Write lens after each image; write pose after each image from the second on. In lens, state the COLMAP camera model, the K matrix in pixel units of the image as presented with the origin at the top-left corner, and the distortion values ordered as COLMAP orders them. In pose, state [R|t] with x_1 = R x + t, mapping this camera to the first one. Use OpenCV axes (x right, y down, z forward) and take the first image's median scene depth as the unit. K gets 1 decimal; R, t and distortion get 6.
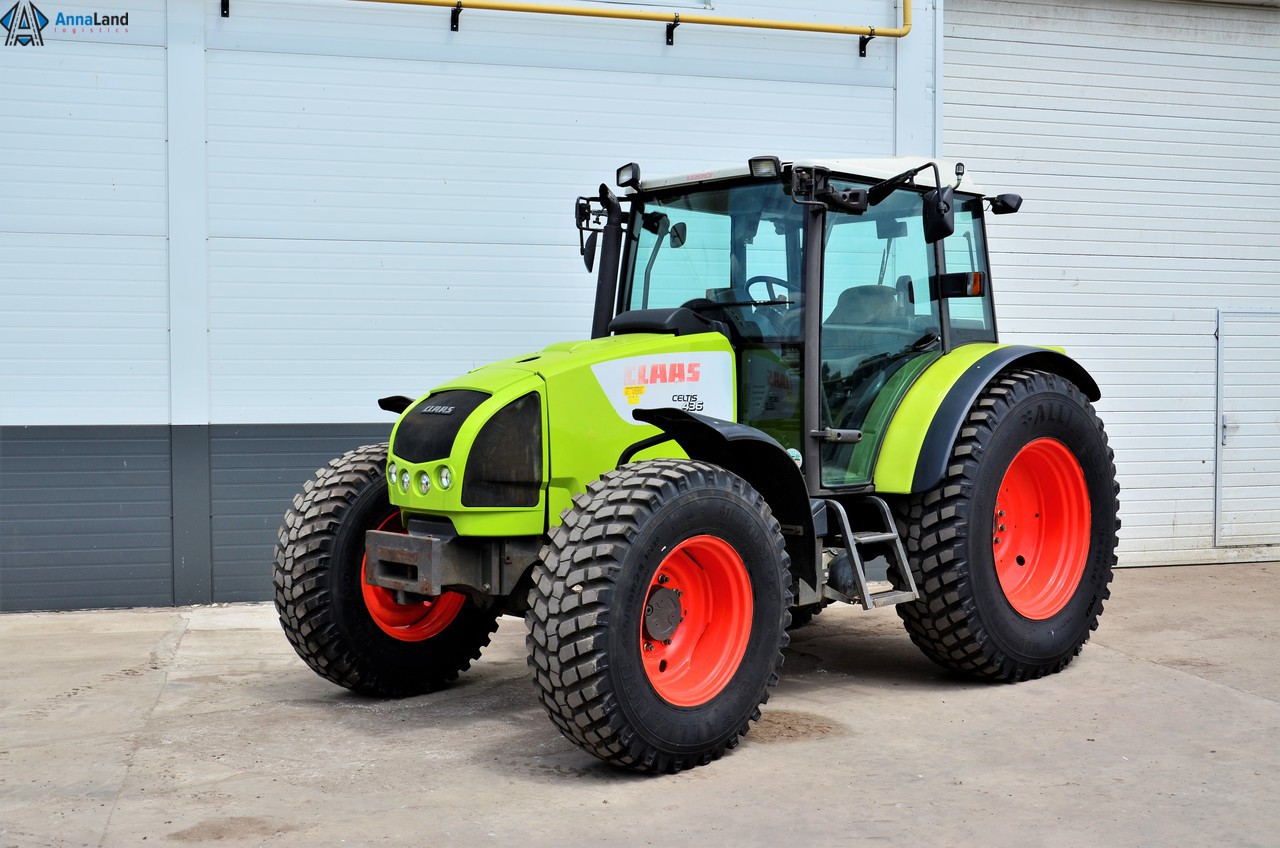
lens RADIAL K [[1456.7, 0, 640.0], [0, 1456.7, 424.0], [0, 0, 1]] dist [-0.032282, 0.043494]
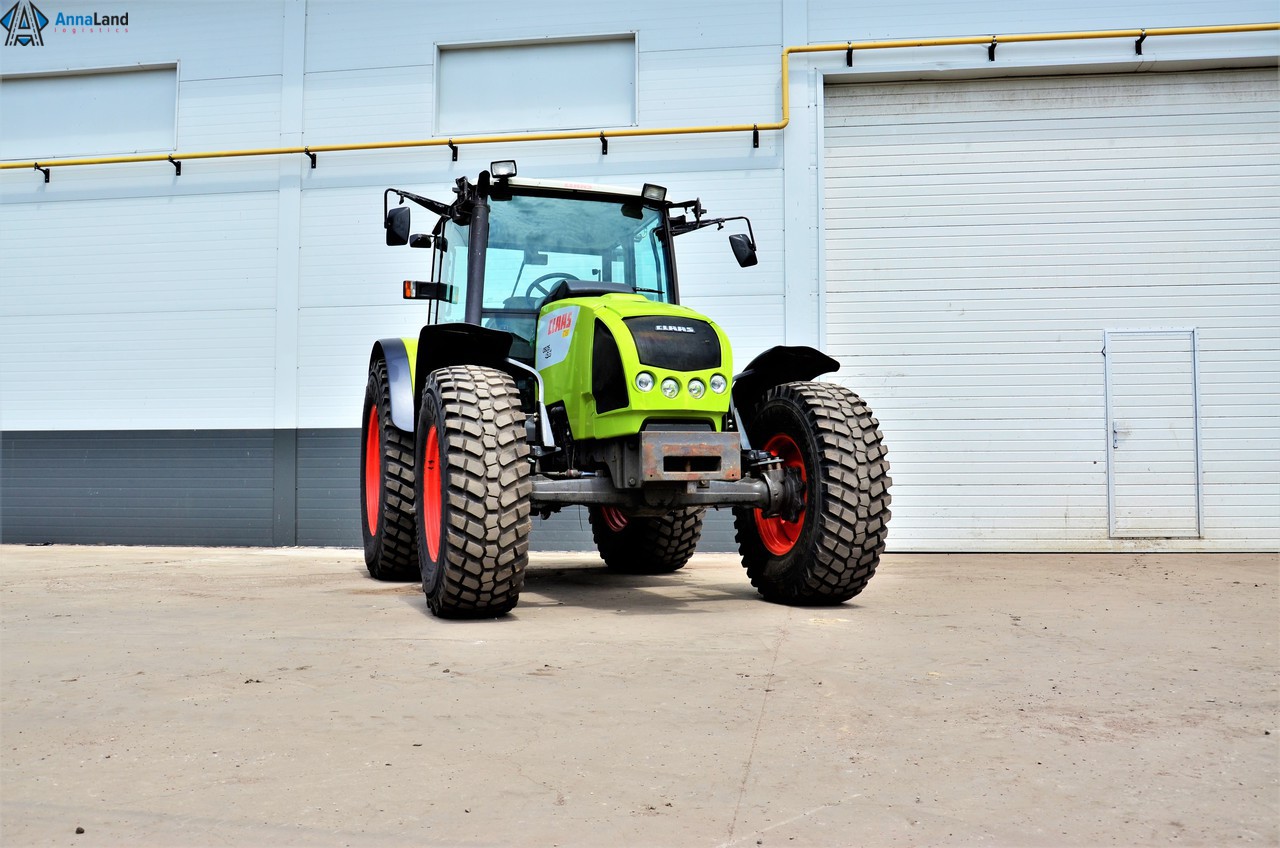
lens RADIAL K [[1122.5, 0, 643.9], [0, 1122.5, 423.3], [0, 0, 1]] dist [-0.081646, 0.060329]
pose [[0.917896, -0.025004, -0.396032, 0.665293], [-0.011356, 0.995949, -0.089200, 0.125640], [0.396658, 0.086374, 0.913894, 0.092380]]
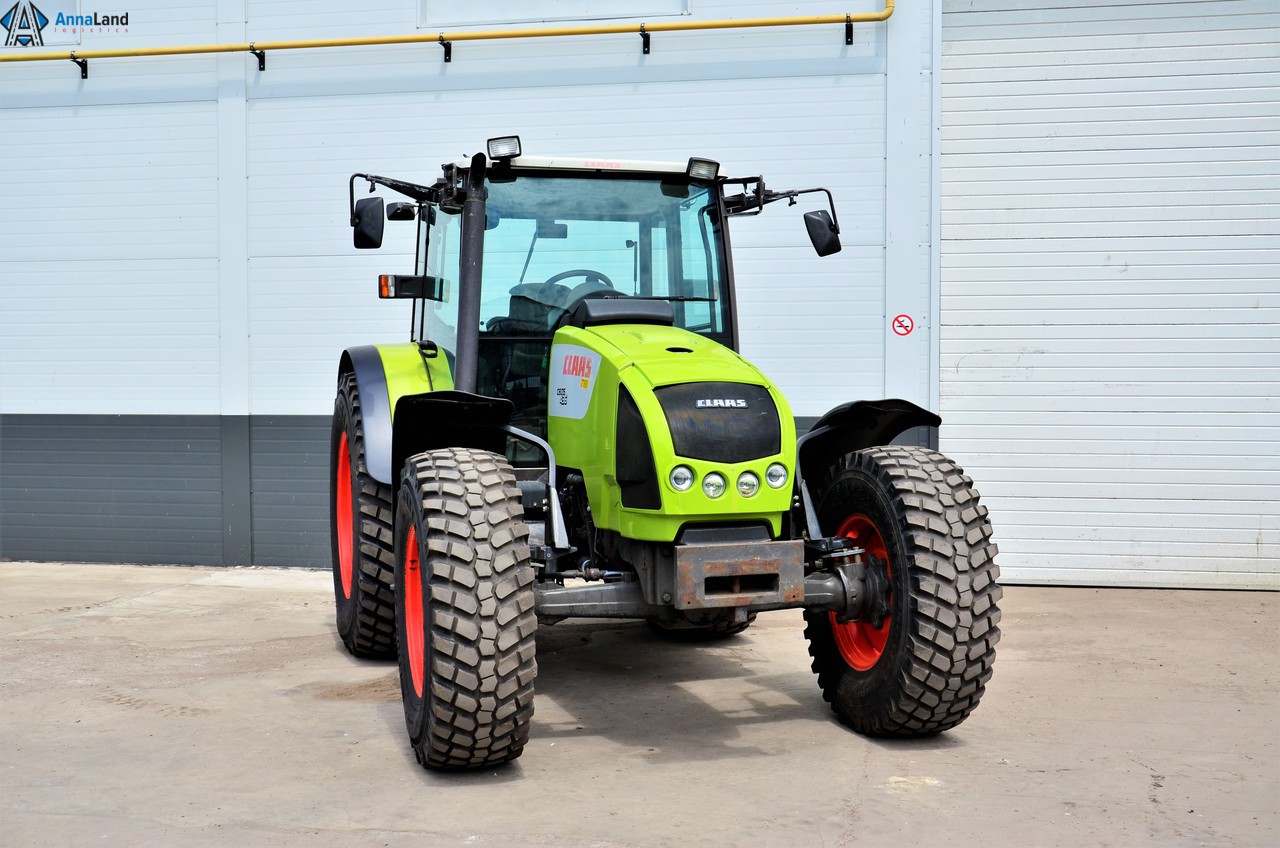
lens RADIAL K [[1494.9, 0, 640.0], [0, 1494.9, 424.0], [0, 0, 1]] dist [-0.044355, 0.083851]
pose [[0.896160, 0.011742, -0.443577, 0.695770], [-0.012650, 0.999920, 0.000914, 0.003185], [0.443552, 0.004792, 0.896236, 0.066389]]
